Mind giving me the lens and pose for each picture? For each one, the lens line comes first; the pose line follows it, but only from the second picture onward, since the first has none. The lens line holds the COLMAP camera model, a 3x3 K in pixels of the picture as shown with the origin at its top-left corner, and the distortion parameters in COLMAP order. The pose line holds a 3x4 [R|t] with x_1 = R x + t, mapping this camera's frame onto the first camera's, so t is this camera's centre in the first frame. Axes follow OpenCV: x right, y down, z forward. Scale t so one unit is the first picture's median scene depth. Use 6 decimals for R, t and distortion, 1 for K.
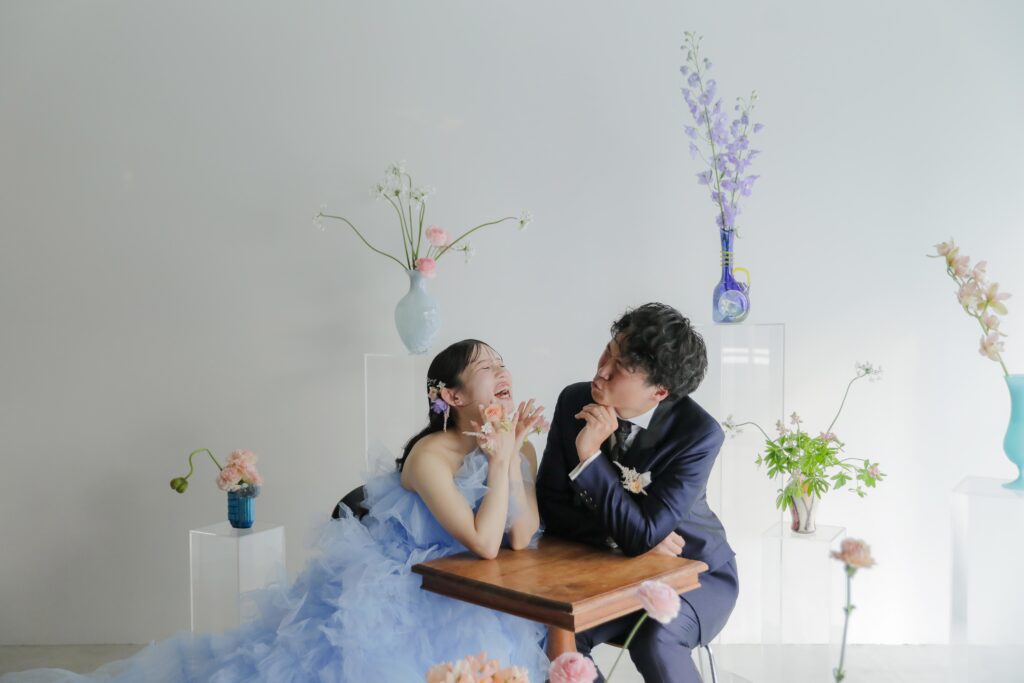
lens RADIAL K [[1160.8, 0, 512.8], [0, 1160.8, 339.7], [0, 0, 1]] dist [0.023725, 0.014809]
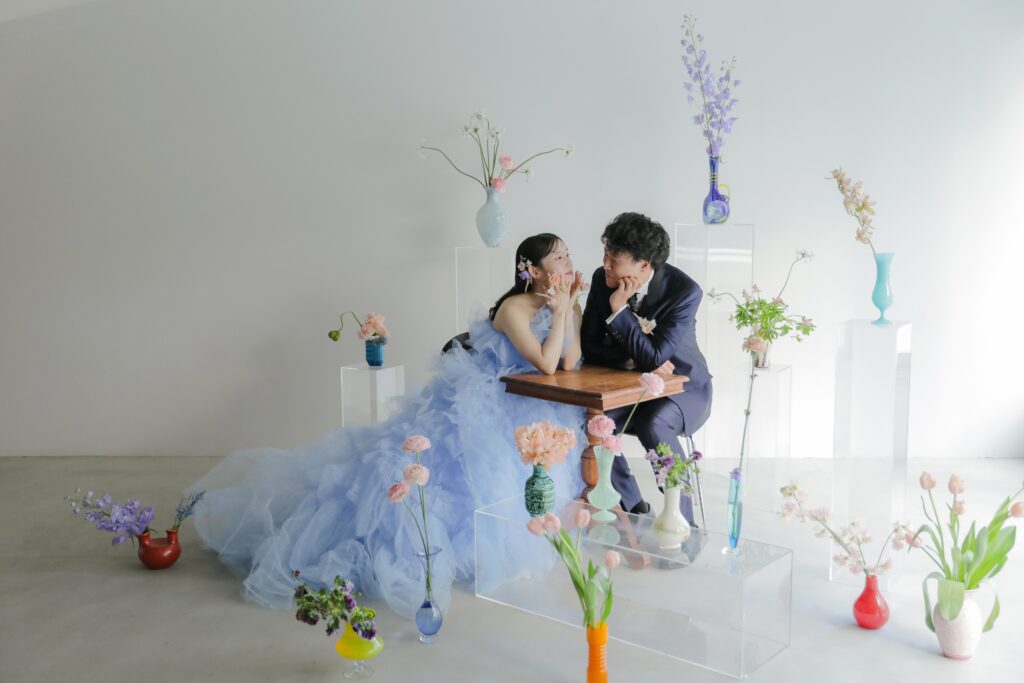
lens RADIAL K [[1117.9, 0, 513.3], [0, 1117.9, 341.6], [0, 0, 1]] dist [0.014645, 0.004705]
pose [[0.999542, 0.000283, -0.030270, -0.018457], [0.002179, 0.996691, 0.081258, 0.018667], [0.030193, -0.081287, 0.996233, -0.407799]]
